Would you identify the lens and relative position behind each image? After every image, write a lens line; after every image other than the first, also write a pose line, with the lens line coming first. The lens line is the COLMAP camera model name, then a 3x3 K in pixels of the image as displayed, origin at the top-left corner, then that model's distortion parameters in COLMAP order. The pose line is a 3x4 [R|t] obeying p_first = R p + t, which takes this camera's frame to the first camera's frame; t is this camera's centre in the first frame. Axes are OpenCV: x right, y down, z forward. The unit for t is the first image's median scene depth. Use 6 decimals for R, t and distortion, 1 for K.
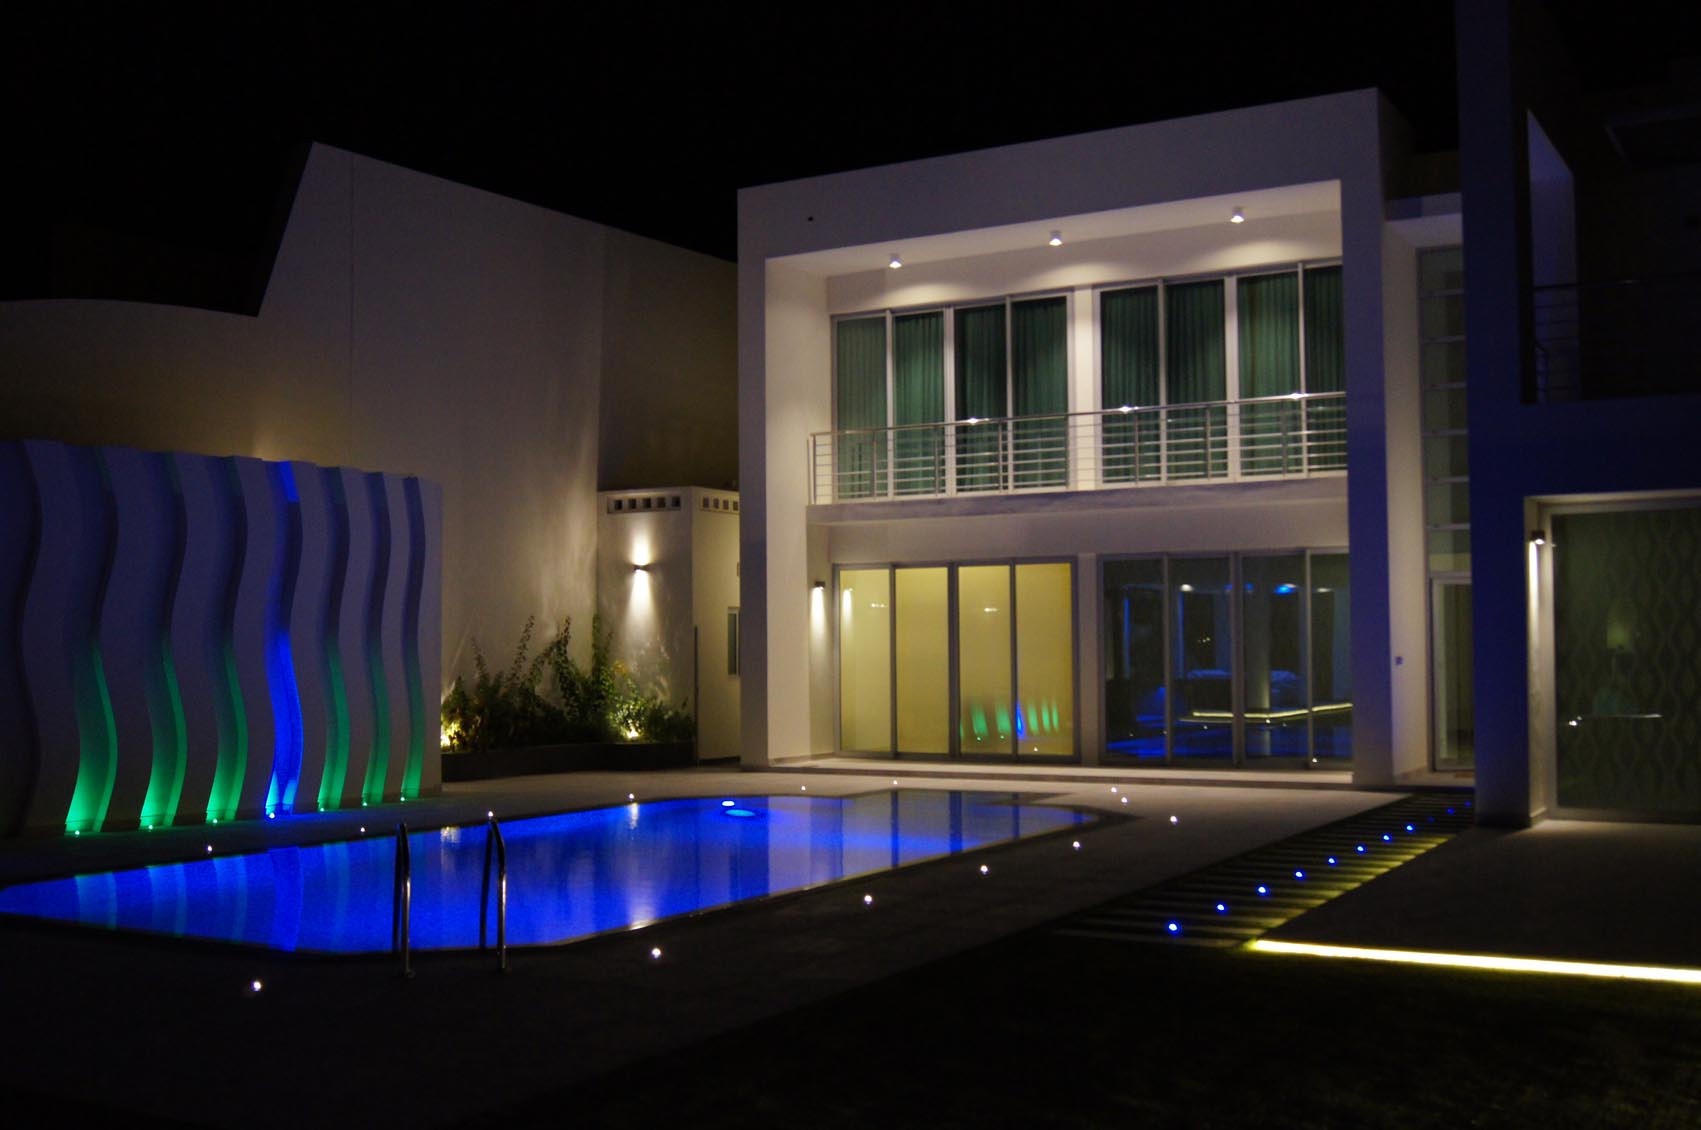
lens RADIAL K [[1792.9, 0, 838.6], [0, 1792.9, 575.2], [0, 0, 1]] dist [-0.064139, 0.000000]
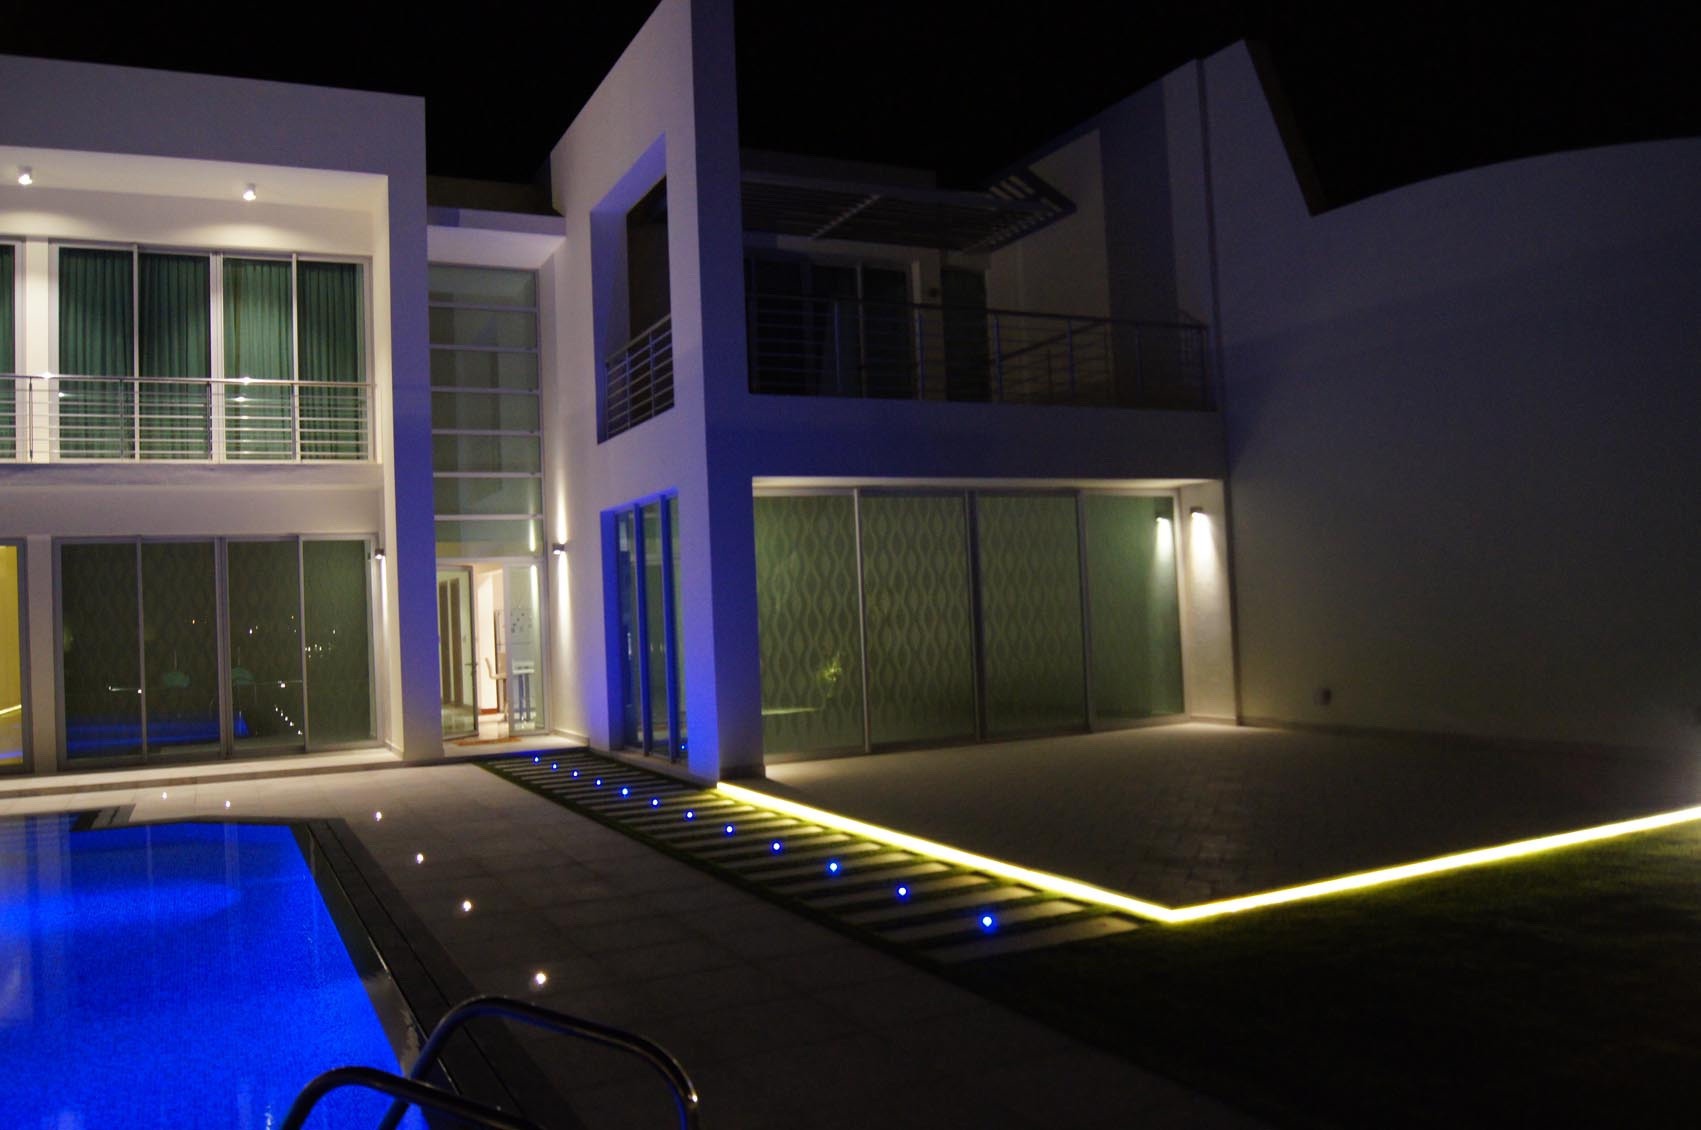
lens RADIAL K [[1306.5, 0, 837.4], [0, 1306.5, 553.5], [0, 0, 1]] dist [-0.092787, 0.020316]
pose [[0.550727, 0.019566, 0.834456, -0.165571], [0.006067, 0.999605, -0.027442, 0.016728], [-0.834663, 0.020176, 0.550391, 0.321723]]
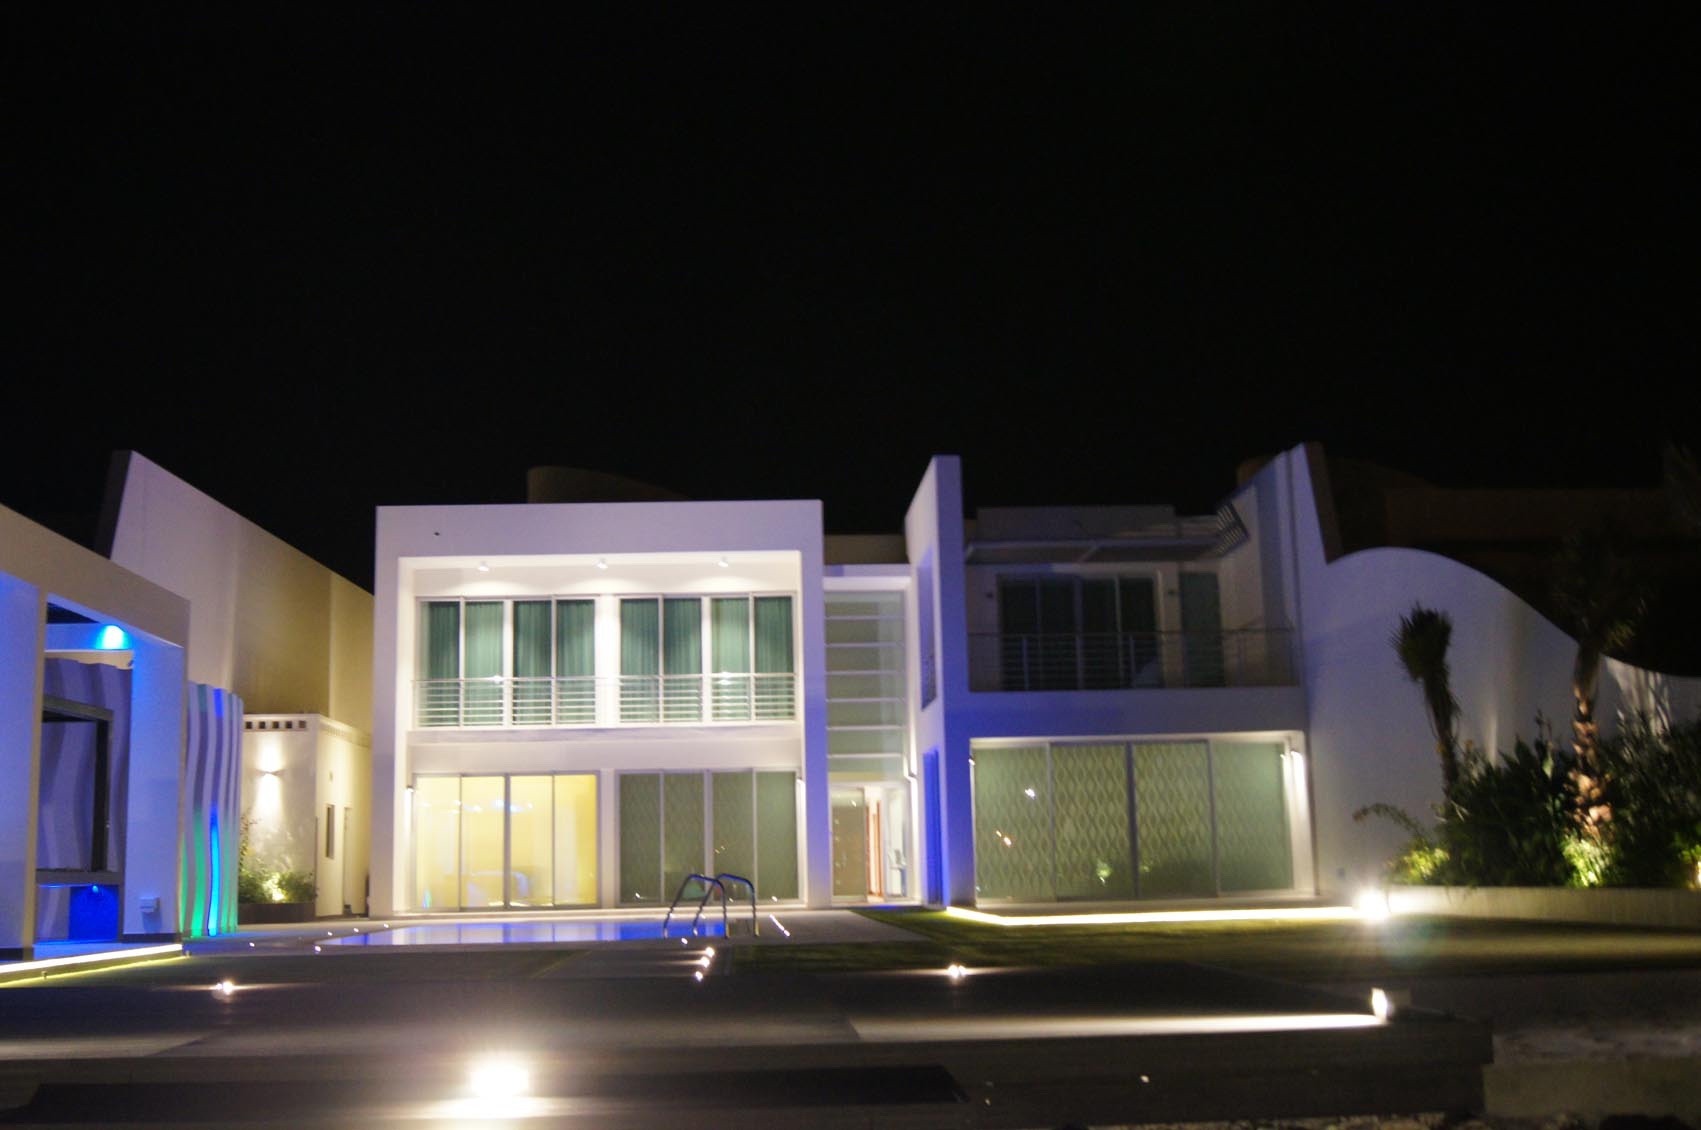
lens RADIAL K [[1792.9, 0, 850.2], [0, 1792.9, 567.2], [0, 0, 1]] dist [-0.064139, 0.000000]
pose [[0.832292, 0.082478, 0.548167, -0.535567], [-0.004950, 0.989936, -0.141431, 0.032067], [-0.554315, 0.114999, 0.824324, -0.386339]]
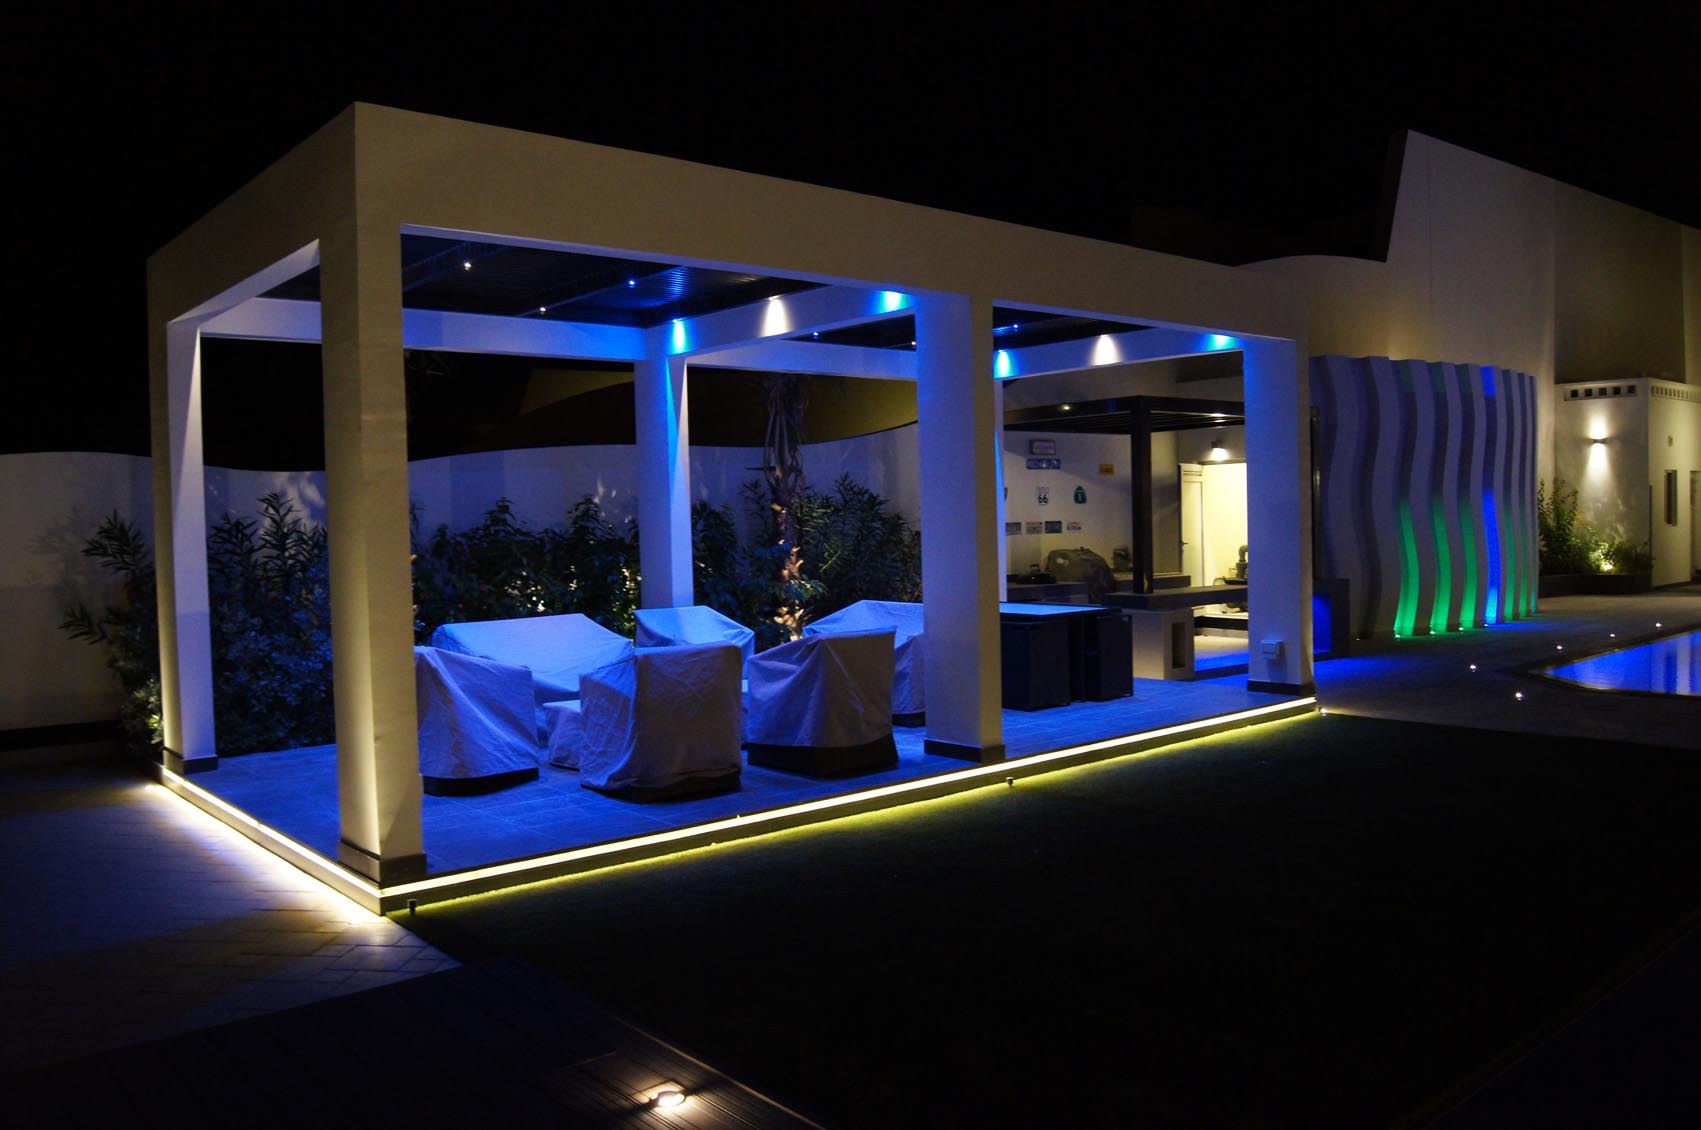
lens RADIAL K [[1306.5, 0, 841.6], [0, 1306.5, 573.3], [0, 0, 1]] dist [-0.092787, 0.020316]
pose [[0.941306, -0.000376, -0.337555, -0.348138], [0.030120, 0.996104, 0.082881, -0.001449], [0.336209, -0.088183, 0.937650, -0.070053]]
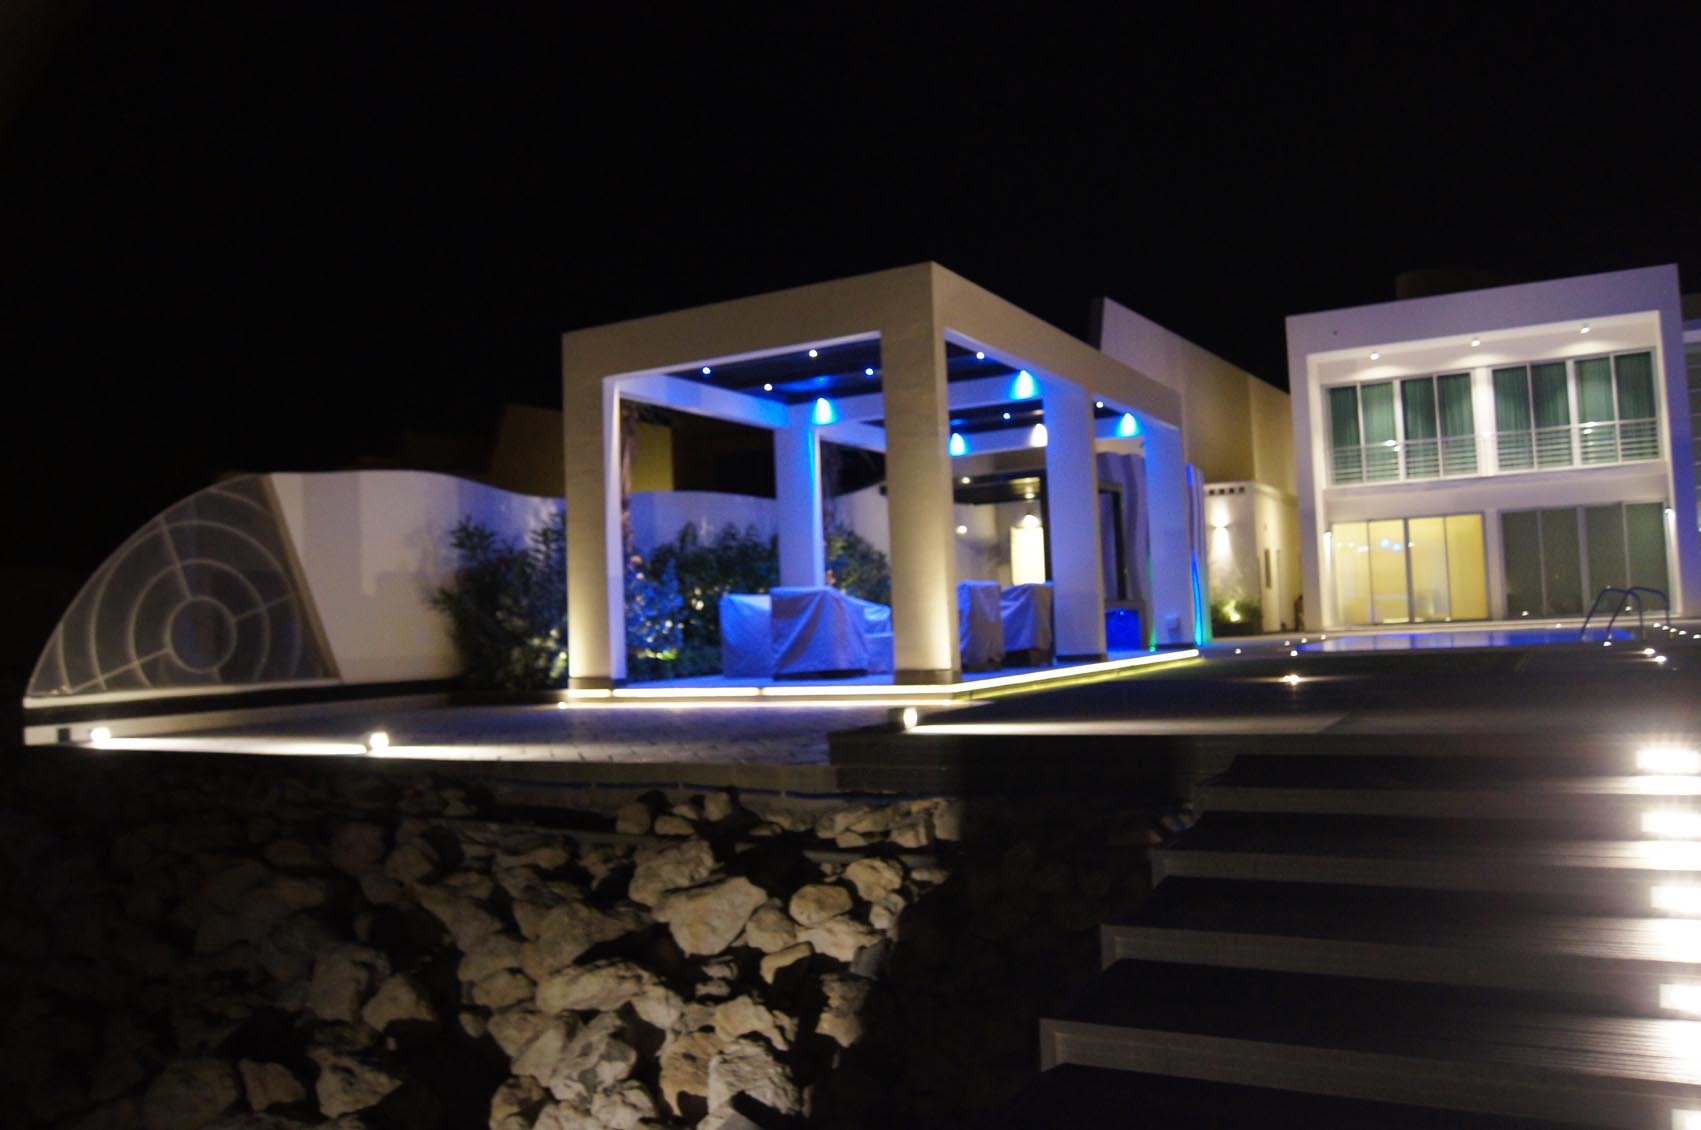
lens RADIAL K [[1306.5, 0, 822.4], [0, 1306.5, 562.7], [0, 0, 1]] dist [-0.092787, 0.020316]
pose [[0.999530, -0.030658, 0.000894, -0.559315], [0.030667, 0.999462, -0.011632, 0.037617], [-0.000537, 0.011654, 0.999932, -0.328384]]
